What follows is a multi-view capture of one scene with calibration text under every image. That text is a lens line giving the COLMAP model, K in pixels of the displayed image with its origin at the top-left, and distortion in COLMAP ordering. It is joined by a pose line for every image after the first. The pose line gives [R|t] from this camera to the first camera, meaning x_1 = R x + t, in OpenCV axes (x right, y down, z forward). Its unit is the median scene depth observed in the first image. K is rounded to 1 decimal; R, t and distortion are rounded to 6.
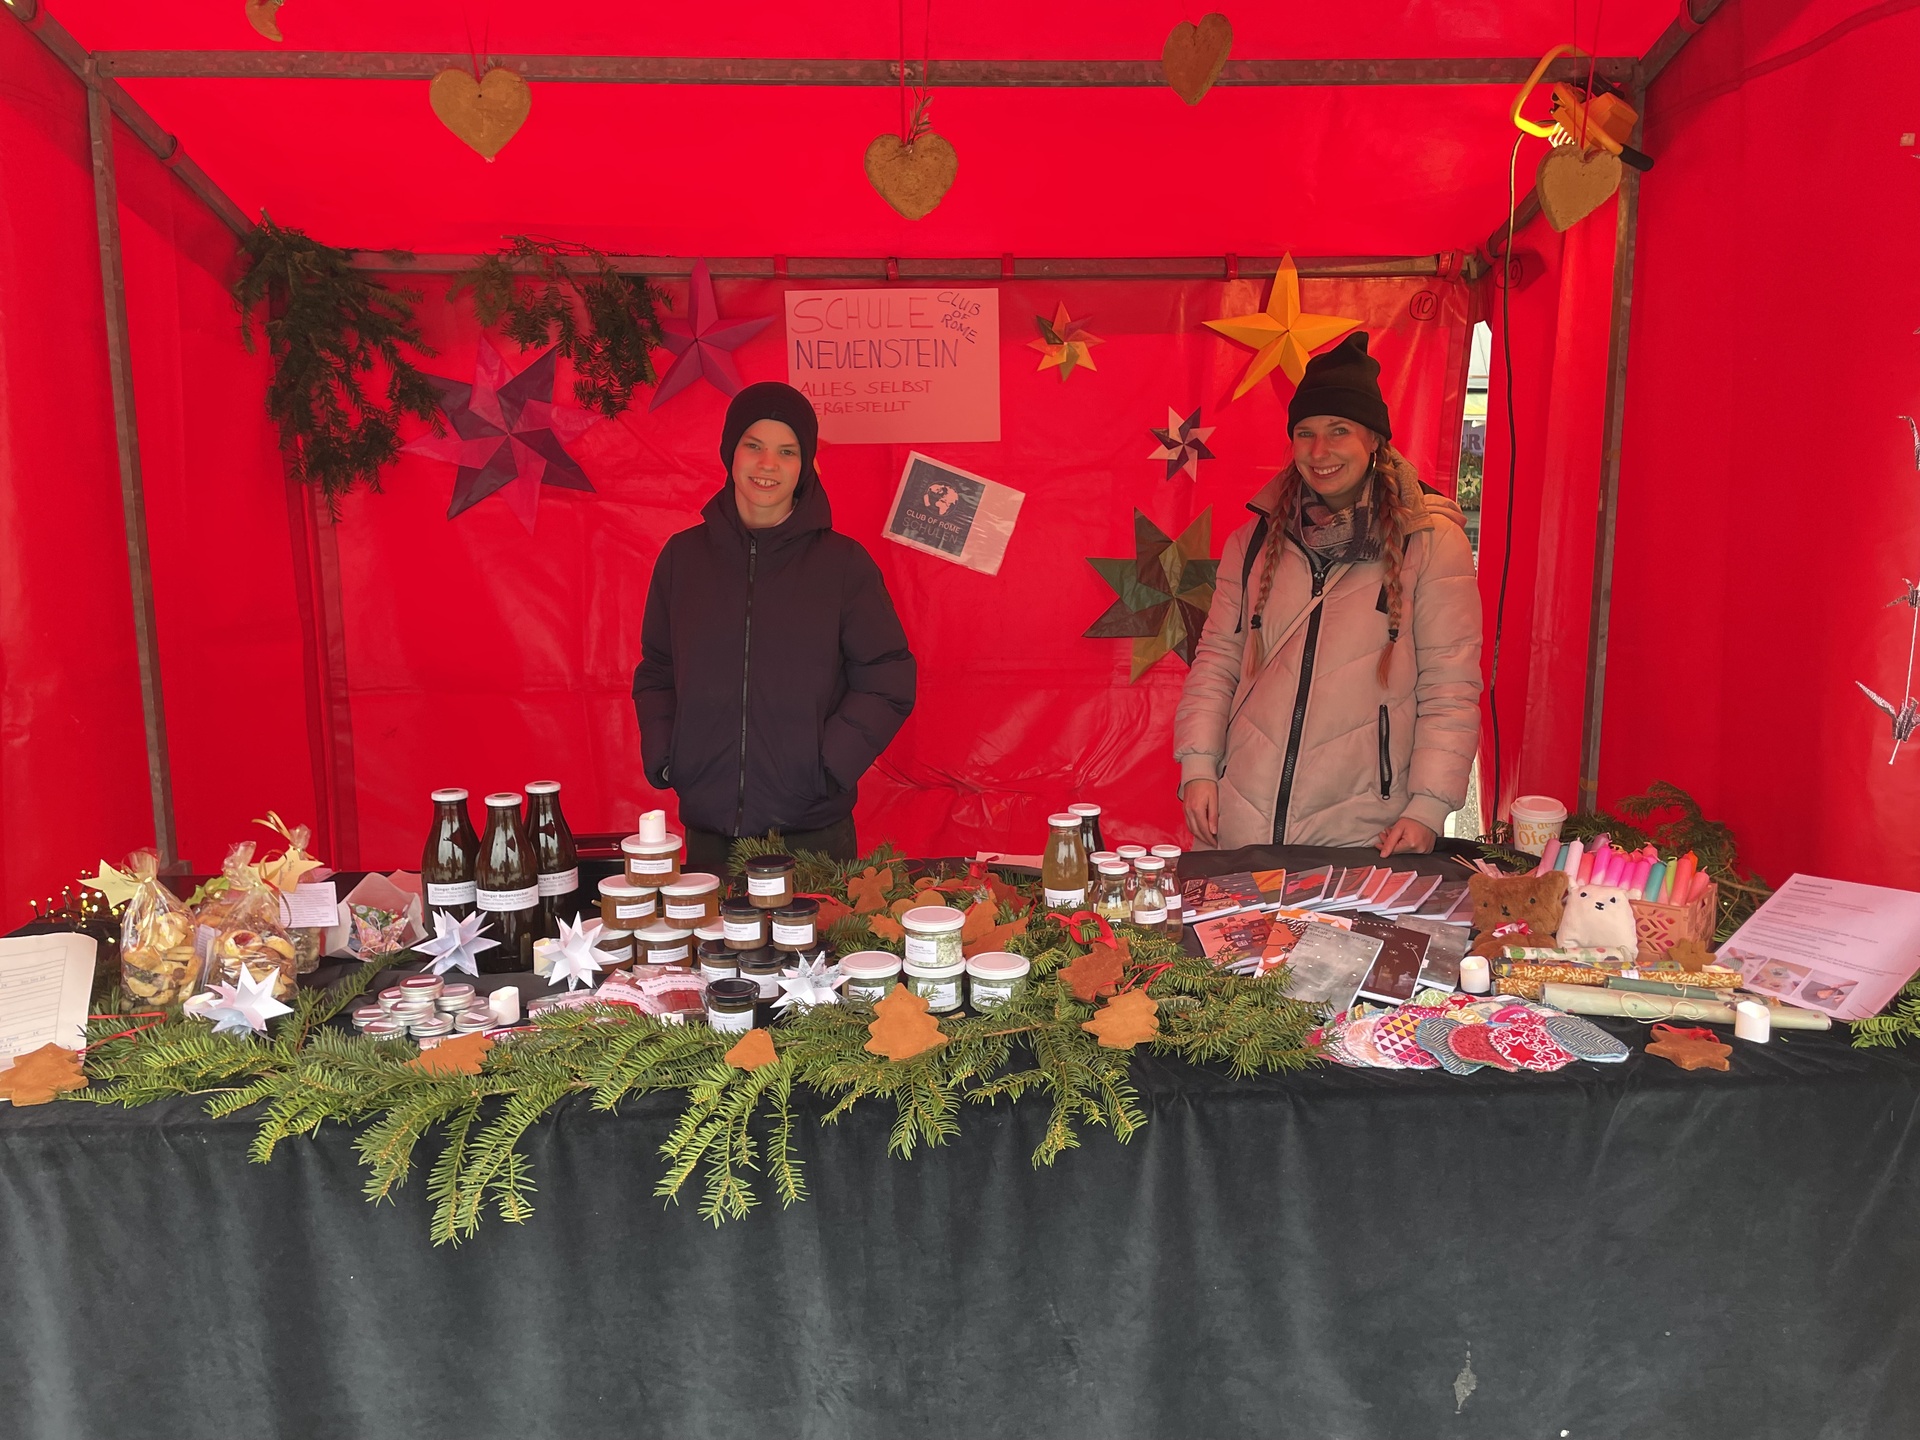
lens RADIAL K [[1440.2, 0, 944.3], [0, 1440.2, 731.3], [0, 0, 1]] dist [0.054903, -0.026160]
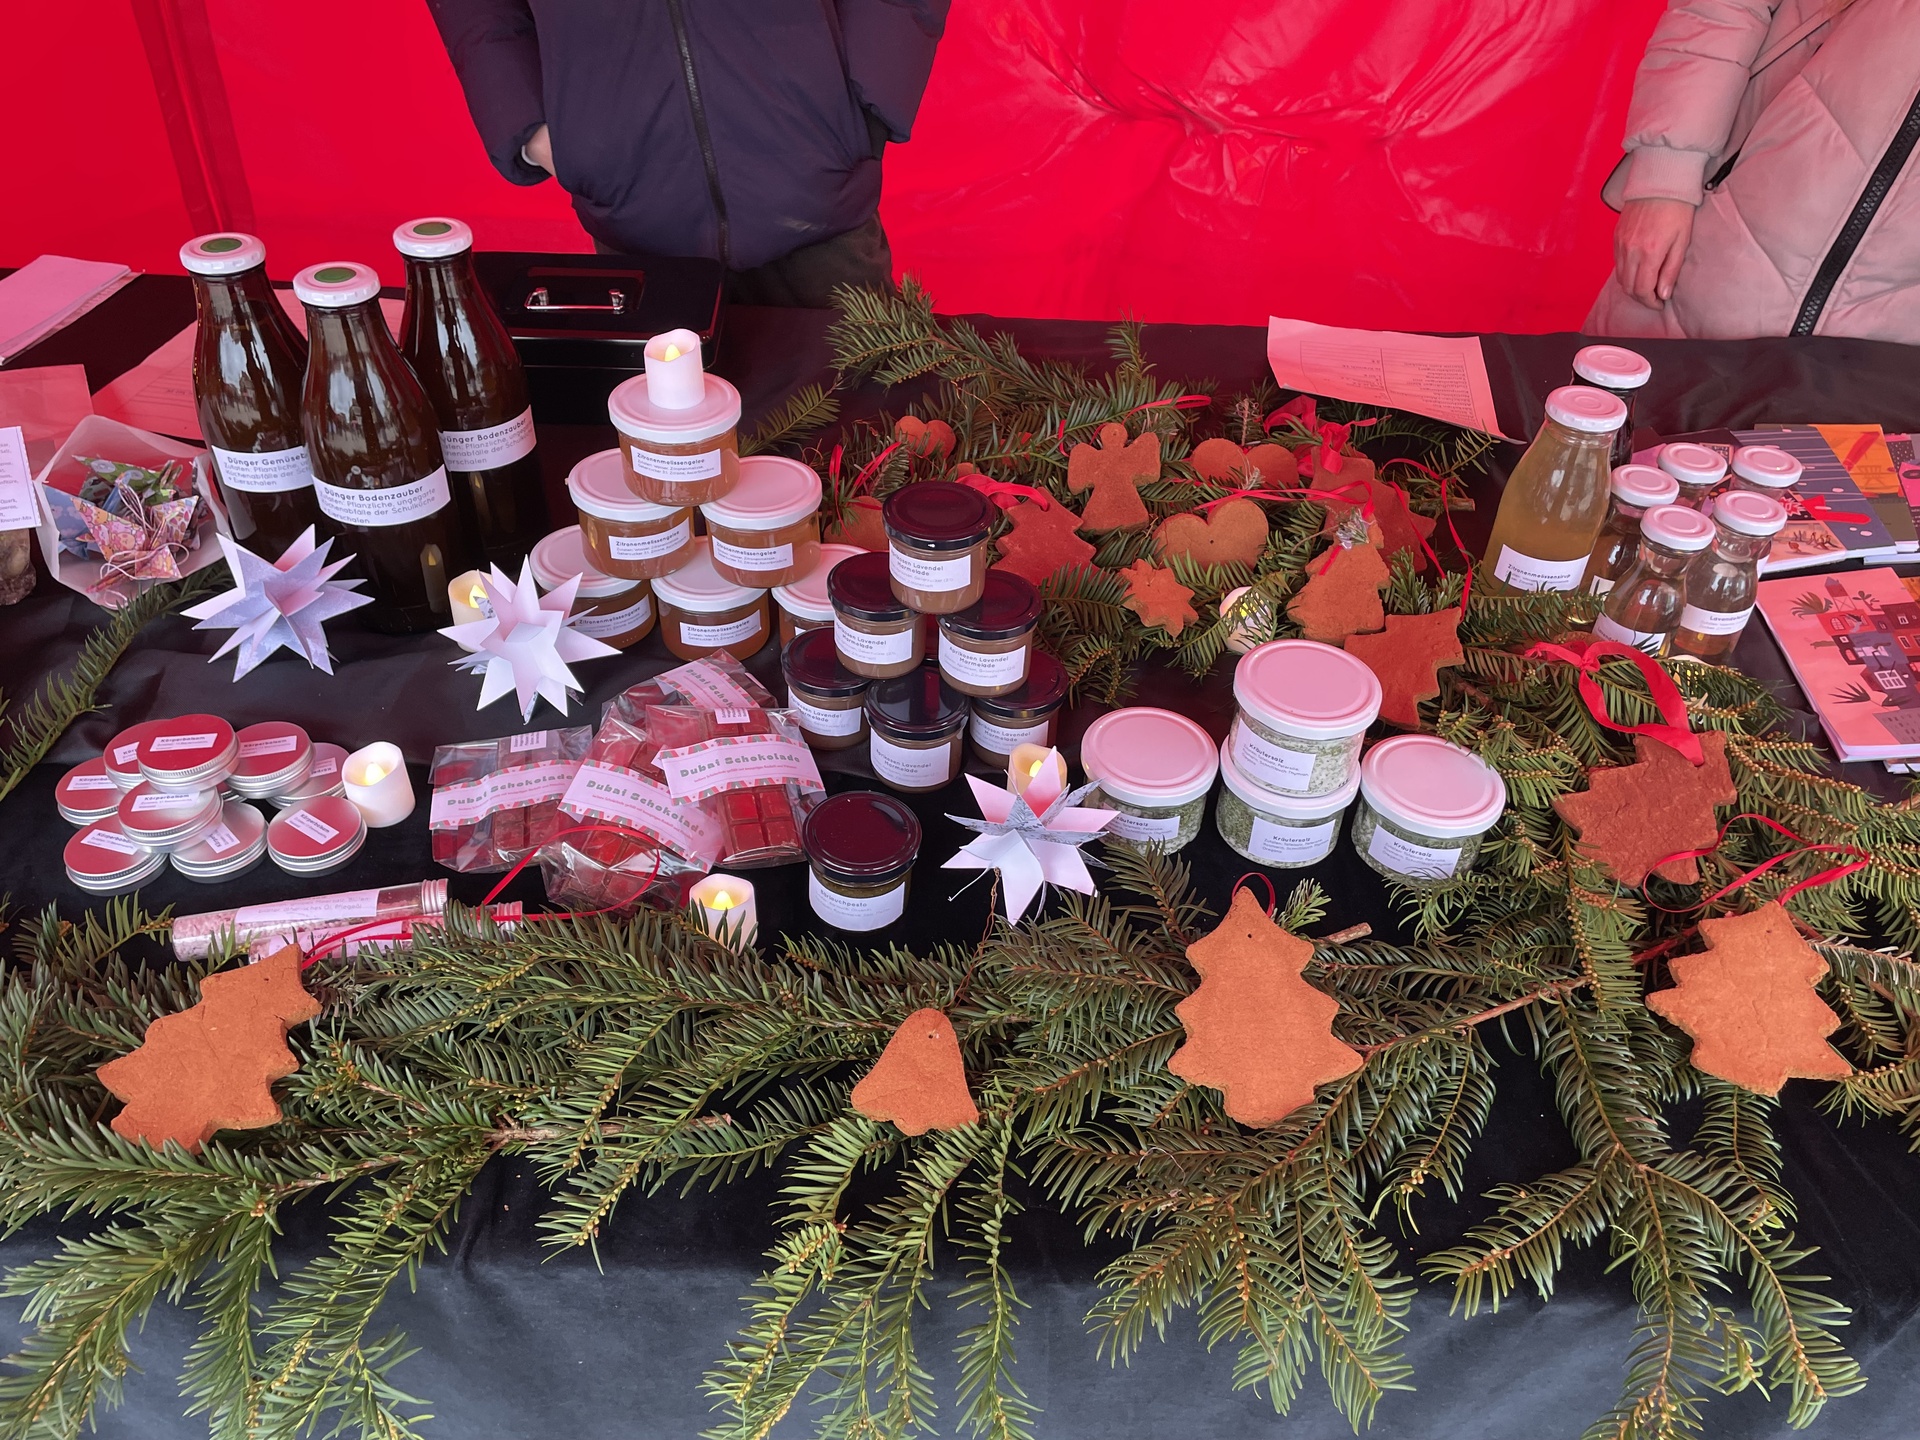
lens RADIAL K [[1440.2, 0, 976.5], [0, 1440.2, 720.0], [0, 0, 1]] dist [0.054903, -0.026160]
pose [[0.997674, 0.067897, -0.005986, -0.100681], [-0.055970, 0.866197, 0.496558, -0.072515], [0.038900, -0.495068, 0.867983, 0.572949]]
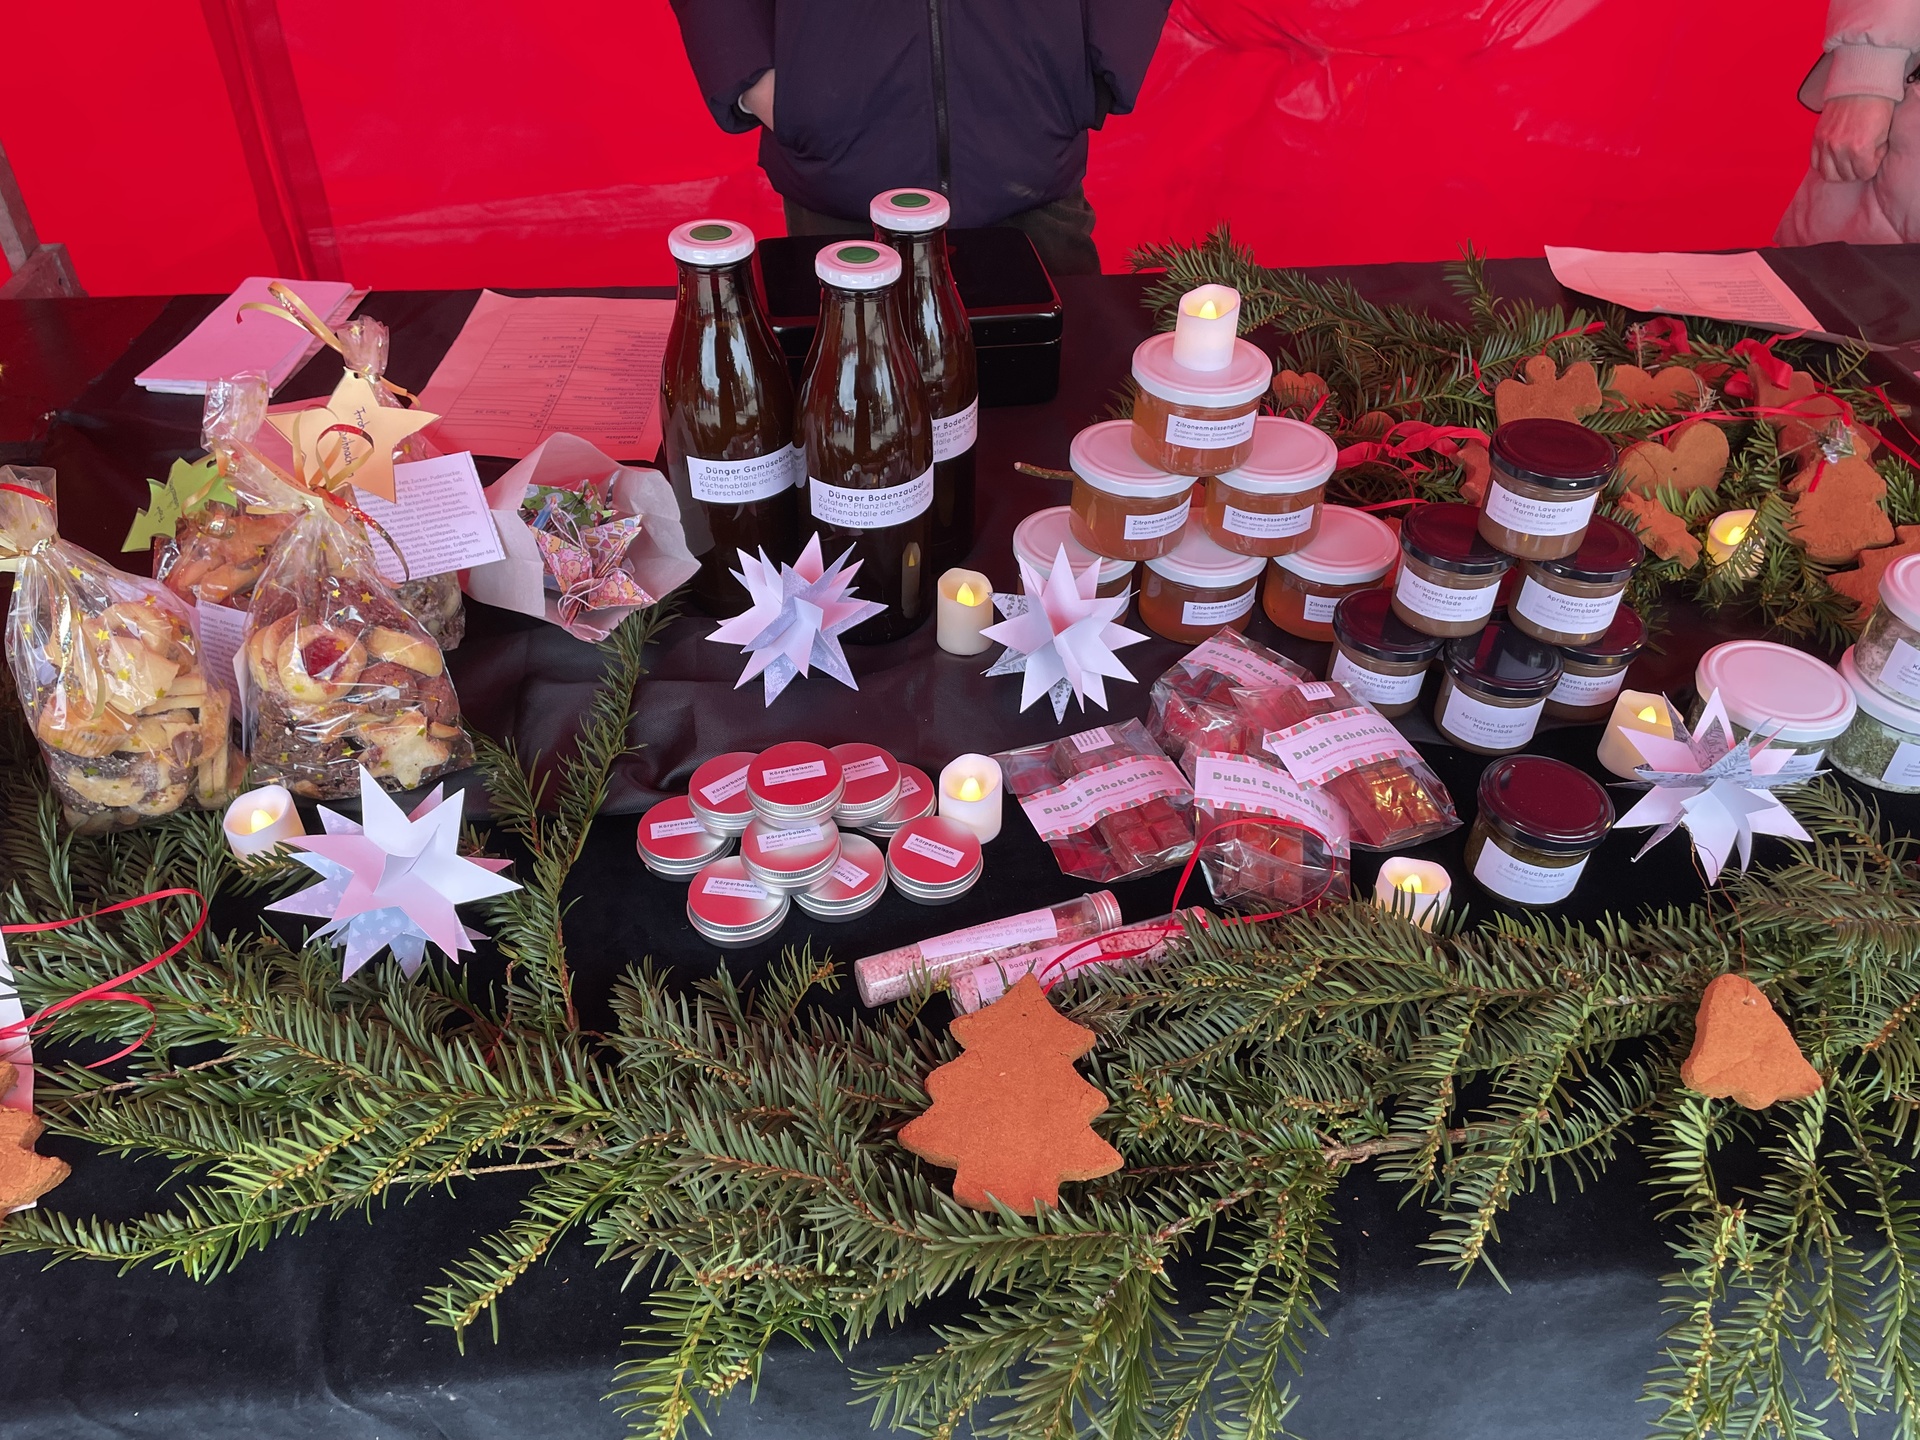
lens RADIAL K [[1440.2, 0, 967.2], [0, 1440.2, 716.8], [0, 0, 1]] dist [0.054903, -0.026160]
pose [[0.995986, -0.026327, 0.085555, -0.323313], [-0.021648, 0.856556, 0.515599, -0.057630], [-0.086857, -0.515382, 0.852548, 0.602053]]
